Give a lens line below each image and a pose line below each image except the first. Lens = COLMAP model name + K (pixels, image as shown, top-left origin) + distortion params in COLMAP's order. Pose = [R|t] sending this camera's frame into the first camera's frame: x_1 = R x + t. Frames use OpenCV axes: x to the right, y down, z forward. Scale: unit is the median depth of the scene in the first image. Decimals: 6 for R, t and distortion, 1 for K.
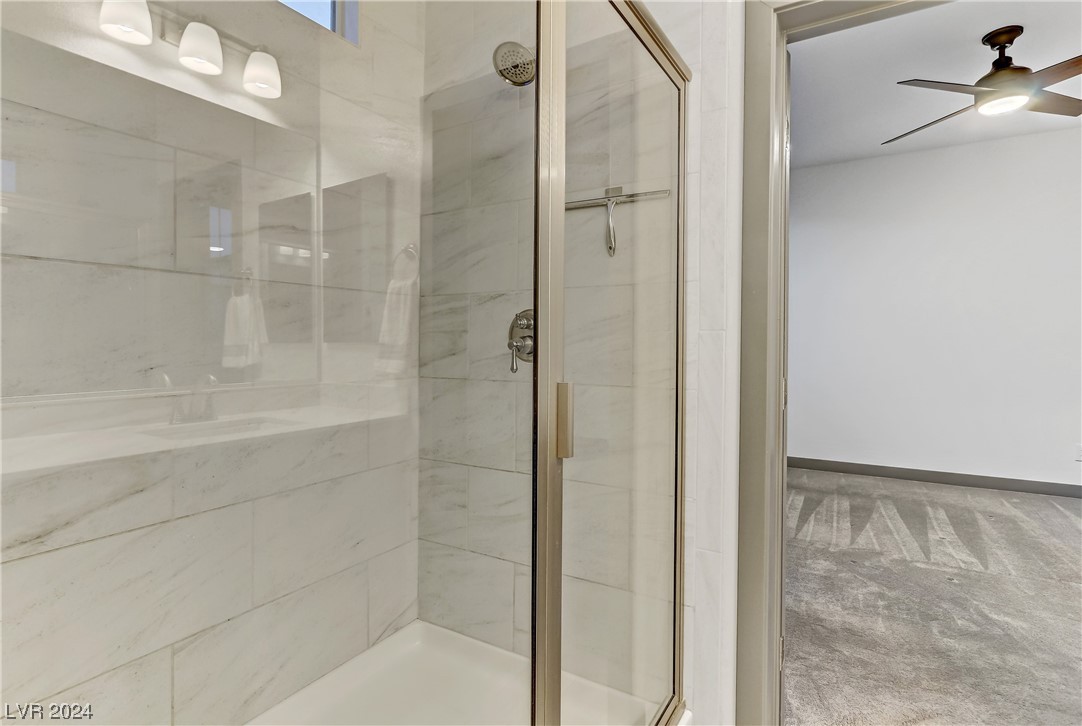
lens RADIAL K [[559.6, 0, 538.7], [0, 559.6, 338.0], [0, 0, 1]] dist [-0.000843, 0.000140]
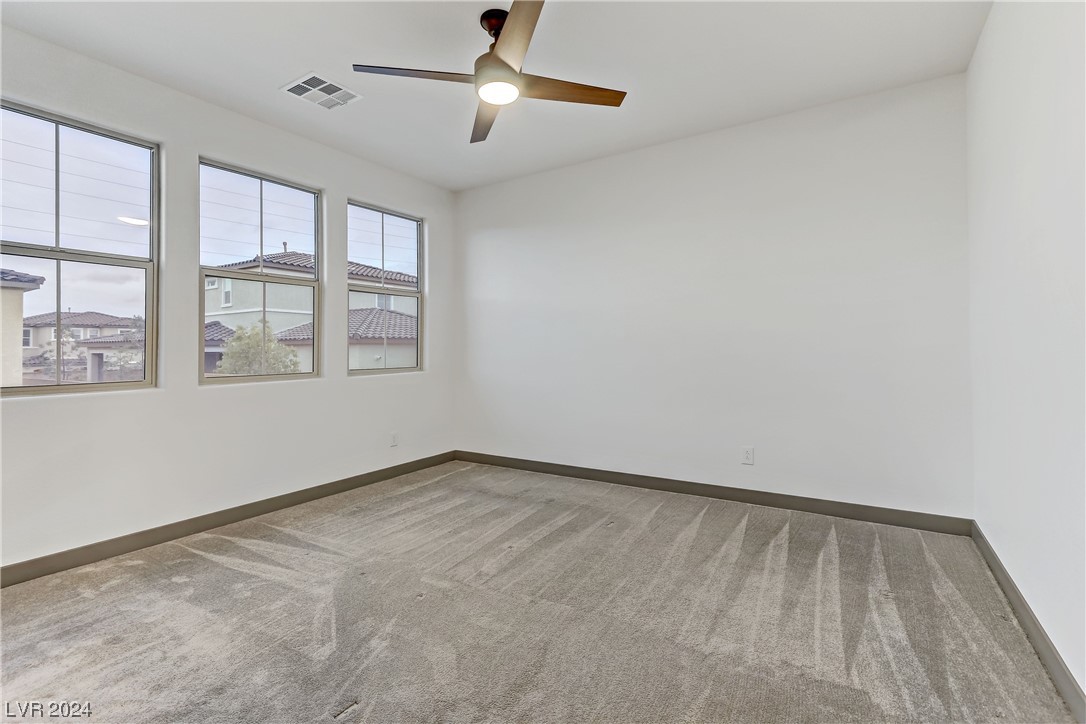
lens RADIAL K [[501.8, 0, 559.8], [0, 501.8, 344.4], [0, 0, 1]] dist [-0.001541, 0.003088]
pose [[0.999586, -0.010147, -0.026931, 0.954122], [0.010060, 0.999944, -0.003391, 0.013347], [0.026964, 0.003119, 0.999632, 0.153606]]
